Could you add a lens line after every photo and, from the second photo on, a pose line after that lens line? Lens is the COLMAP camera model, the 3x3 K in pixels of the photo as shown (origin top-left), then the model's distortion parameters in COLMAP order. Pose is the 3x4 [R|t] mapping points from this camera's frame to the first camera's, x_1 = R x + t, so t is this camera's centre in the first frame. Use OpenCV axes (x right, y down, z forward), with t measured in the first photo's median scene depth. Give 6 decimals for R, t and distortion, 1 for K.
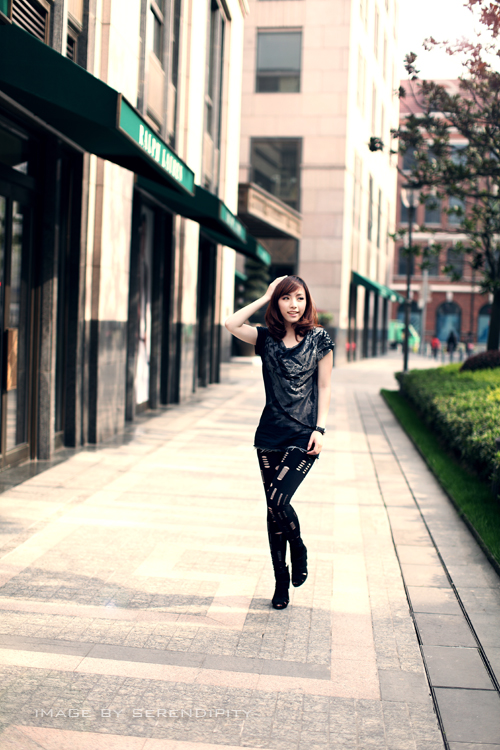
lens RADIAL K [[1087.1, 0, 250.0], [0, 1087.1, 375.0], [0, 0, 1]] dist [-0.151856, 0.275563]
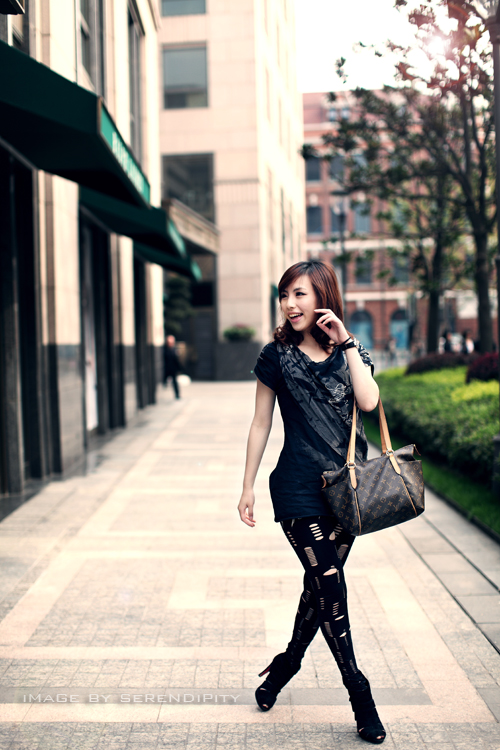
lens RADIAL K [[1087.1, 0, 250.0], [0, 1087.1, 375.0], [0, 0, 1]] dist [-0.151856, 0.275563]
pose [[0.994251, -0.064063, 0.085791, -0.053816], [0.065523, 0.997748, -0.014316, 0.001658], [-0.084681, 0.019855, 0.996210, 0.035077]]
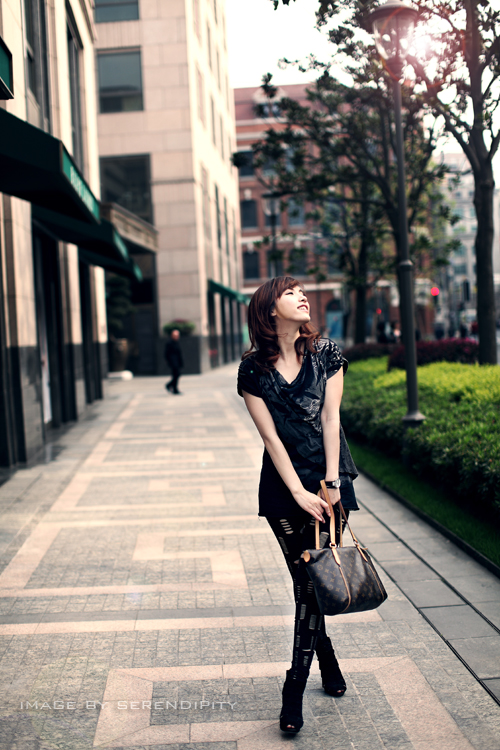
lens RADIAL K [[1087.1, 0, 250.0], [0, 1087.1, 375.0], [0, 0, 1]] dist [-0.151856, 0.275563]
pose [[0.985846, -0.092062, 0.140116, -0.066369], [0.093281, 0.995638, -0.002139, 0.001020], [-0.139308, 0.015179, 0.990133, -0.085753]]
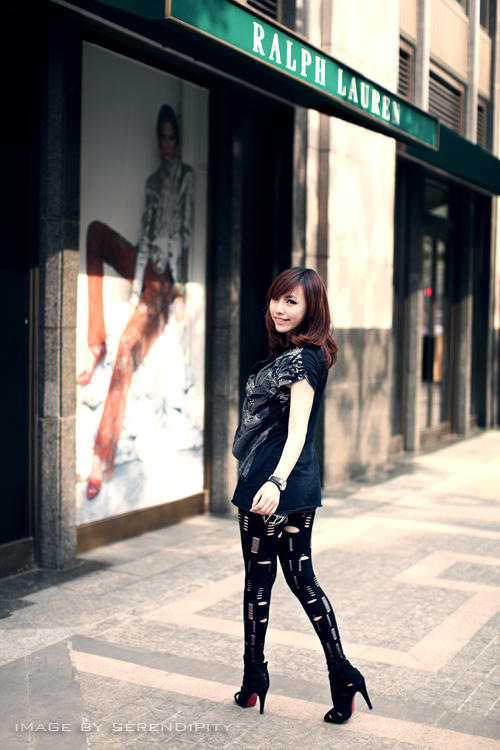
lens RADIAL K [[1087.1, 0, 250.0], [0, 1087.1, 375.0], [0, 0, 1]] dist [-0.151856, 0.275563]
pose [[0.927177, 0.002806, -0.374613, 0.054253], [-0.004252, 0.999986, -0.003034, 0.009133], [0.374599, 0.004406, 0.927176, -0.268755]]
